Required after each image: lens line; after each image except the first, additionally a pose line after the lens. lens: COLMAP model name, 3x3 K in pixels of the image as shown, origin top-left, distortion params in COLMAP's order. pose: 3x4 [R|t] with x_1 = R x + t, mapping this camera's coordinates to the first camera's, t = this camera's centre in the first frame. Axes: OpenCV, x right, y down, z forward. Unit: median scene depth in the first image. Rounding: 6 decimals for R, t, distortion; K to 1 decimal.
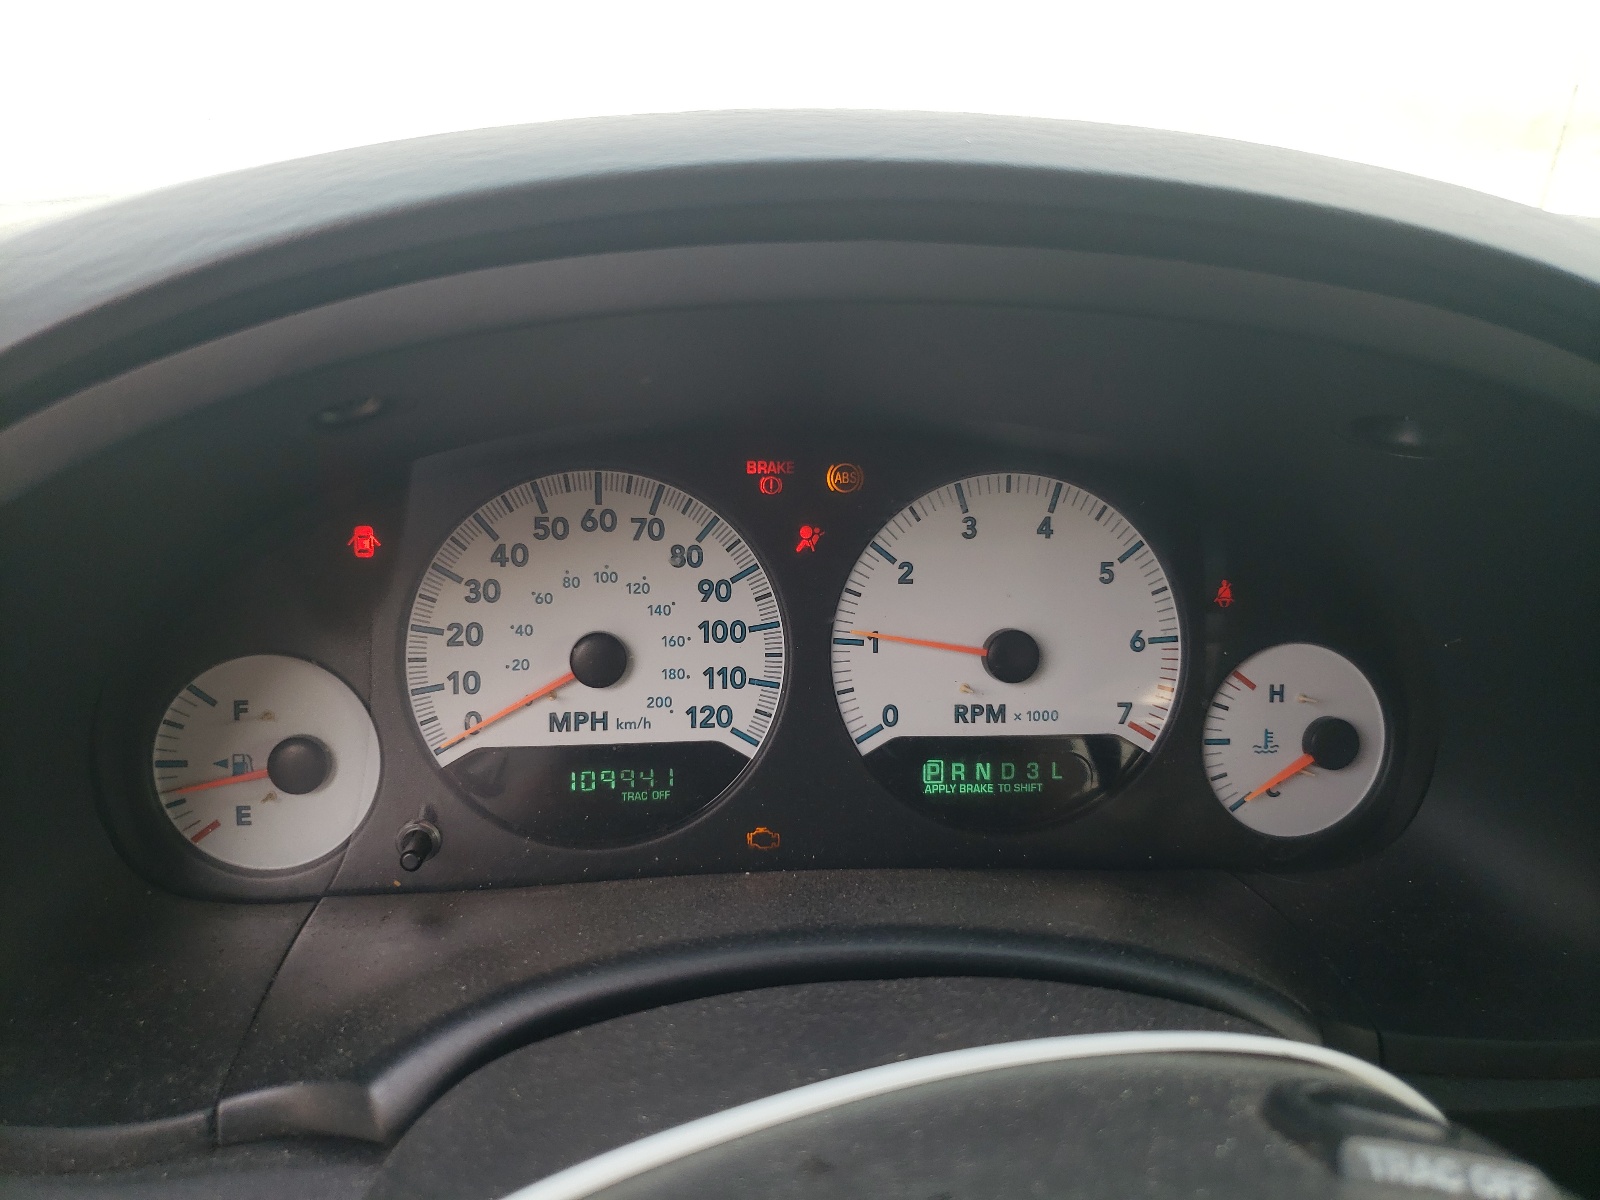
lens RADIAL K [[1214.4, 0, 799.9], [0, 1214.4, 600.9], [0, 0, 1]] dist [0.010881, 0.003027]
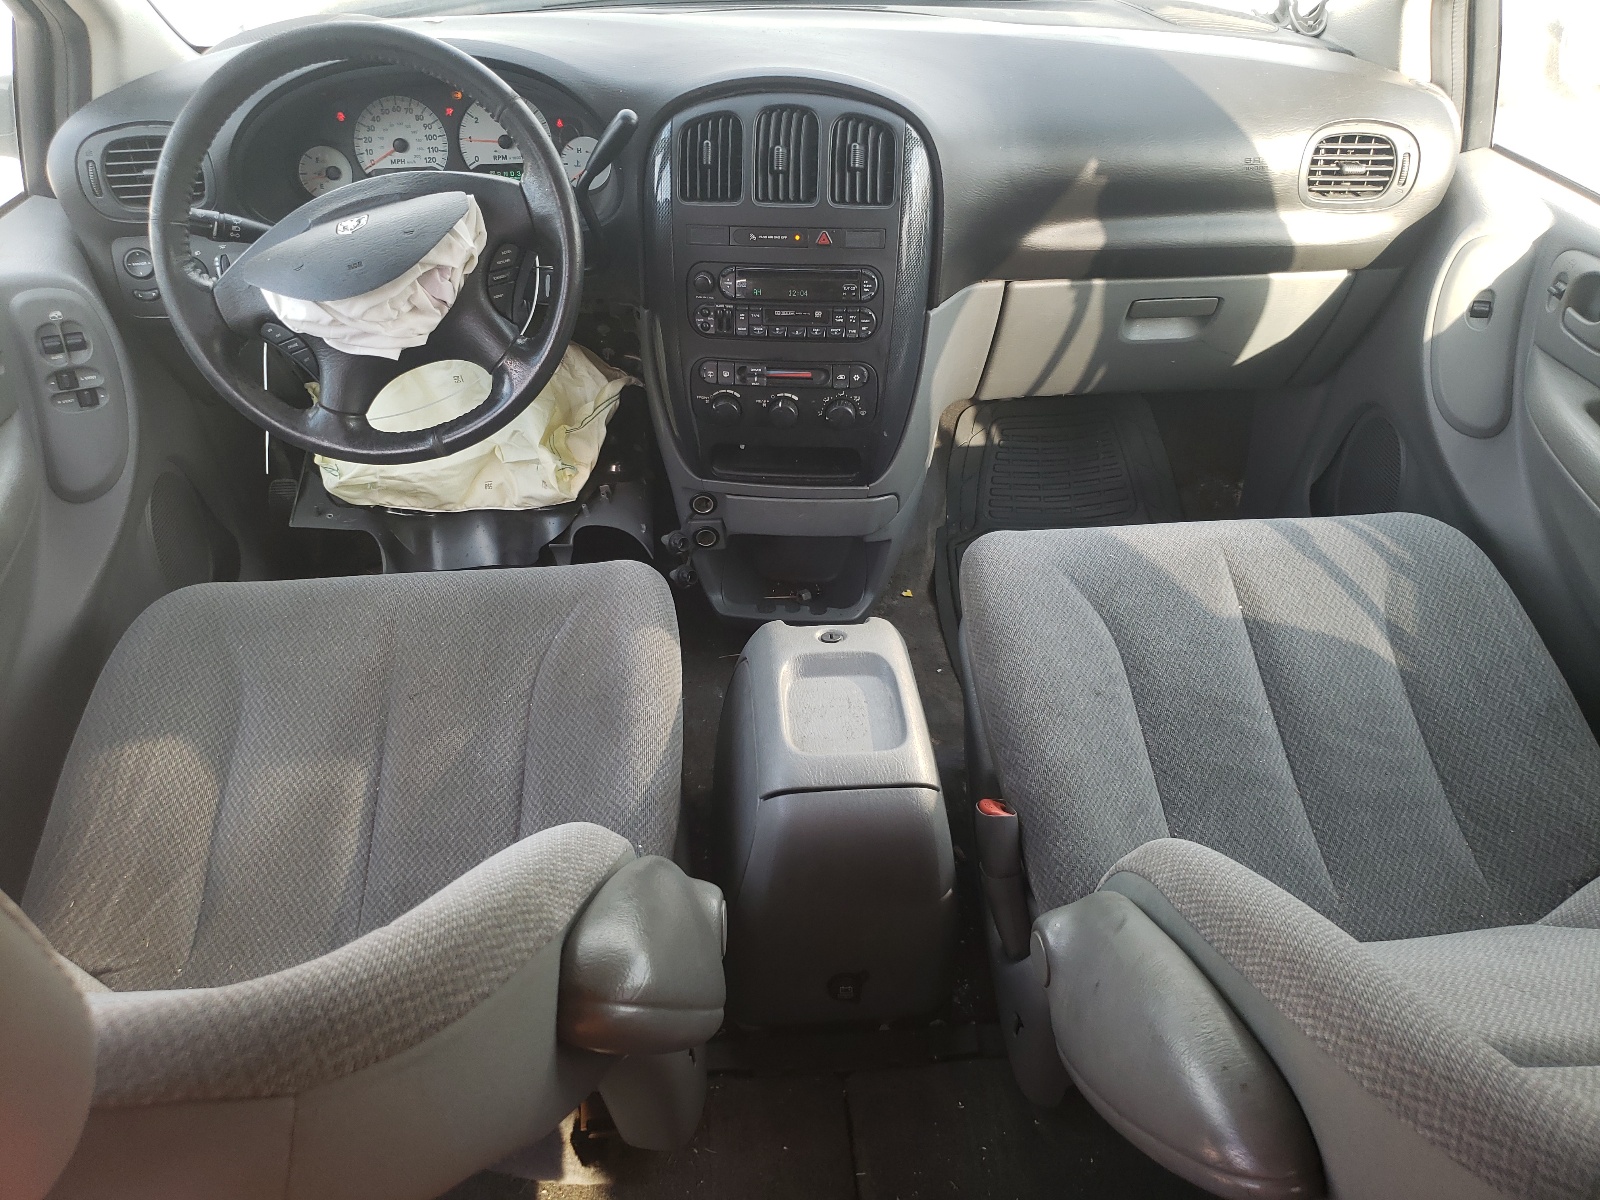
lens RADIAL K [[1214.4, 0, 801.3], [0, 1214.4, 599.4], [0, 0, 1]] dist [0.010881, 0.003027]
pose [[0.965213, -0.116063, 0.234292, -0.001531], [0.015962, 0.920563, 0.390267, -0.123353], [-0.260976, -0.372951, 0.890393, -3.564976]]
